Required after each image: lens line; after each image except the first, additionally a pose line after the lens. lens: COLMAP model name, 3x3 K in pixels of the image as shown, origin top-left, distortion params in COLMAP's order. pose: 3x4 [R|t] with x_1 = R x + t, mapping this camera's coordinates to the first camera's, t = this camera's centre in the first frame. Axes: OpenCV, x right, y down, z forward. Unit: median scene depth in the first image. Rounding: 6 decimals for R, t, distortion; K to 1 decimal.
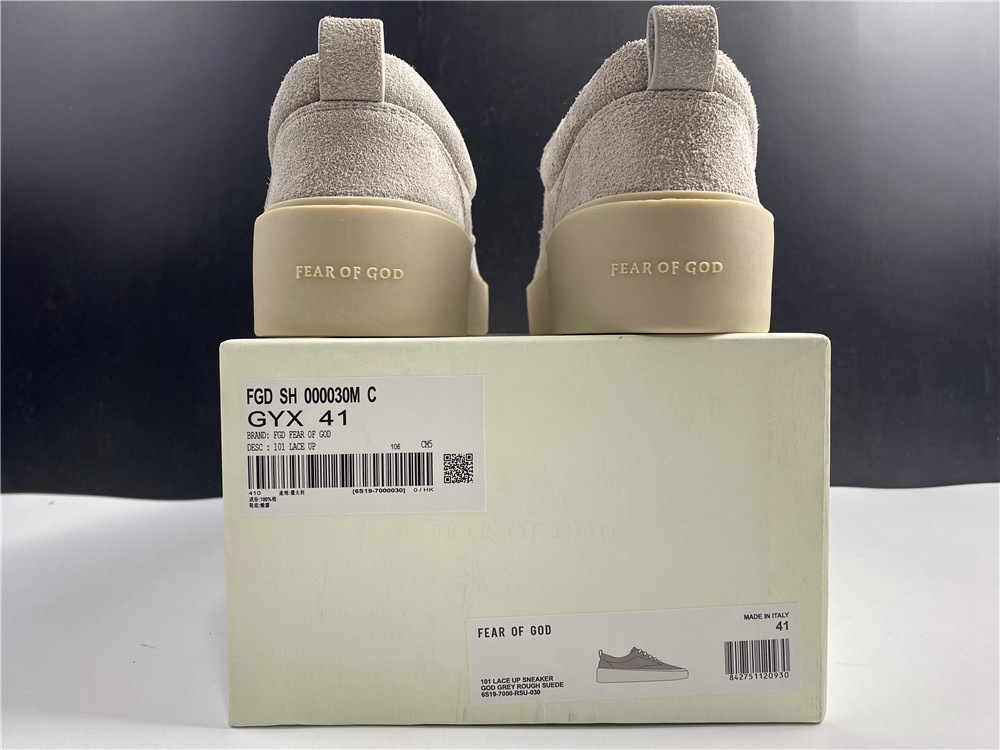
lens RADIAL K [[754.0, 0, 500.0], [0, 754.0, 375.0], [0, 0, 1]] dist [-0.036399, -0.002406]
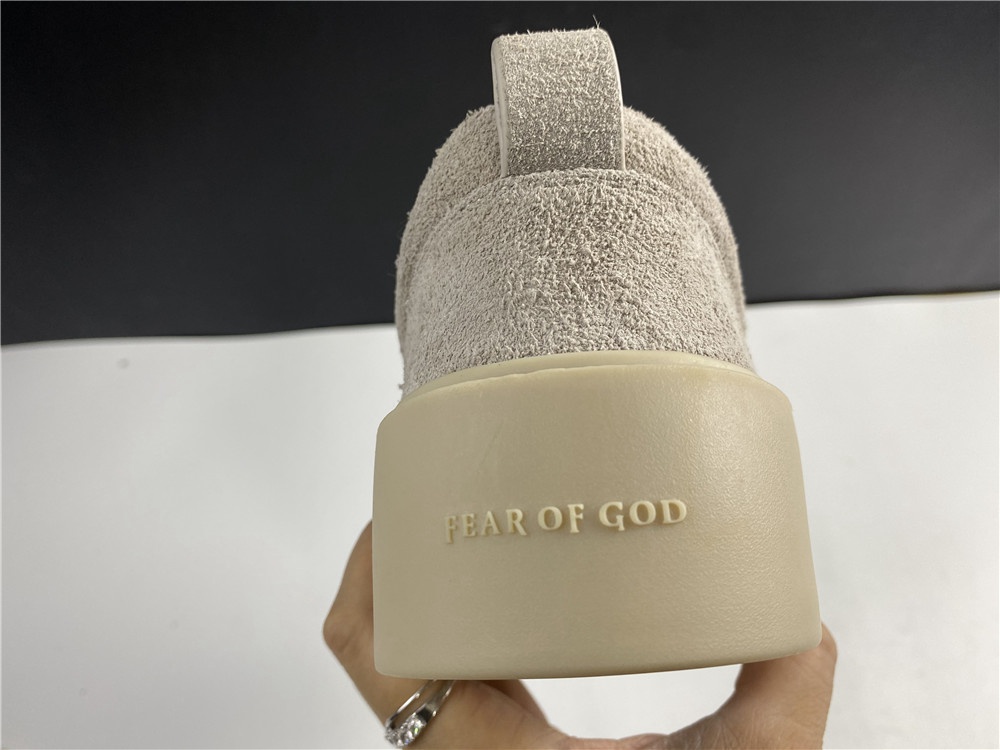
lens RADIAL K [[758.4, 0, 500.0], [0, 758.4, 375.0], [0, 0, 1]] dist [0.003681, 0.000345]
pose [[0.996488, -0.066234, -0.051240, 0.214676], [0.046186, 0.945110, -0.323473, -0.078442], [0.069852, 0.319970, 0.944849, 0.542556]]
